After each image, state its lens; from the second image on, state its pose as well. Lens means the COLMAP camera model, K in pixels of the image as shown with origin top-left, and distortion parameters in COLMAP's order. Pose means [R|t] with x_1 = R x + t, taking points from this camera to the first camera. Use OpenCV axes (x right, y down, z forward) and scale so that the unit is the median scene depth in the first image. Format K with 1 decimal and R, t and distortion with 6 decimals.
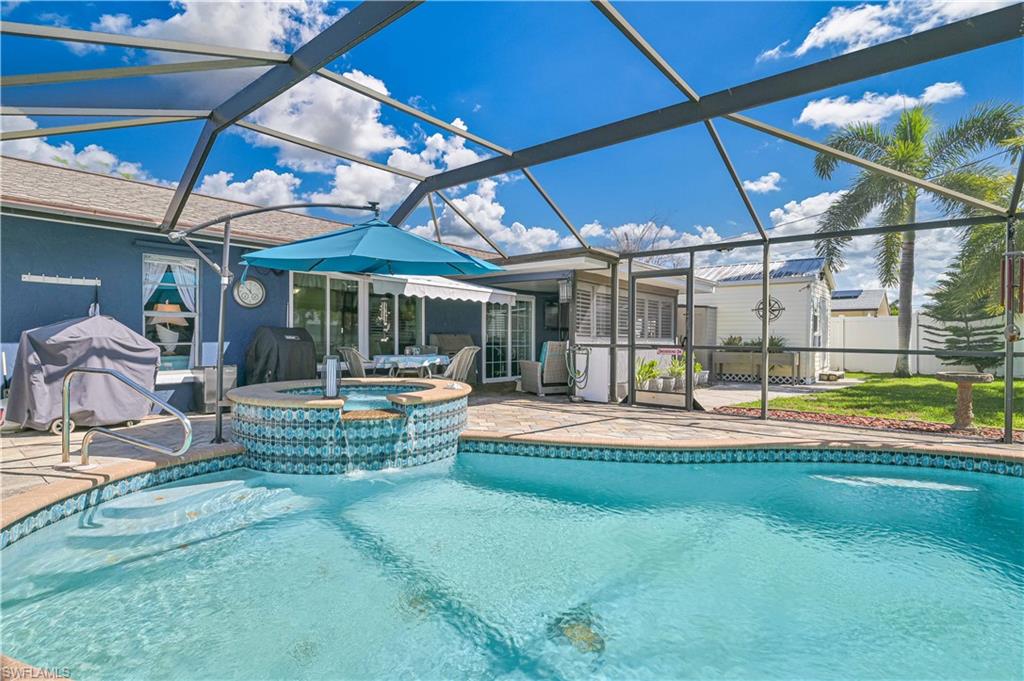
lens RADIAL K [[494.4, 0, 510.4], [0, 494.4, 340.1], [0, 0, 1]] dist [-0.003918, -0.000150]
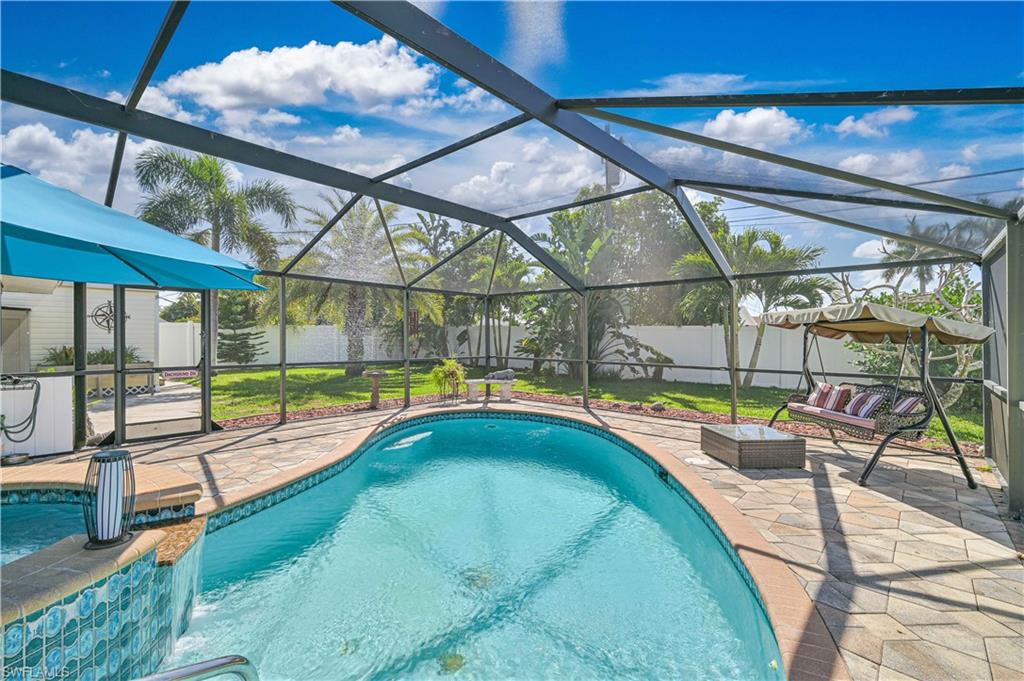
lens RADIAL K [[458.5, 0, 509.2], [0, 458.5, 338.1], [0, 0, 1]] dist [0.002104, 0.000391]
pose [[0.024838, -0.013764, 0.999597, -0.821994], [-0.004549, 0.999893, 0.013881, -0.093895], [-0.999681, -0.004892, 0.024773, 0.604877]]
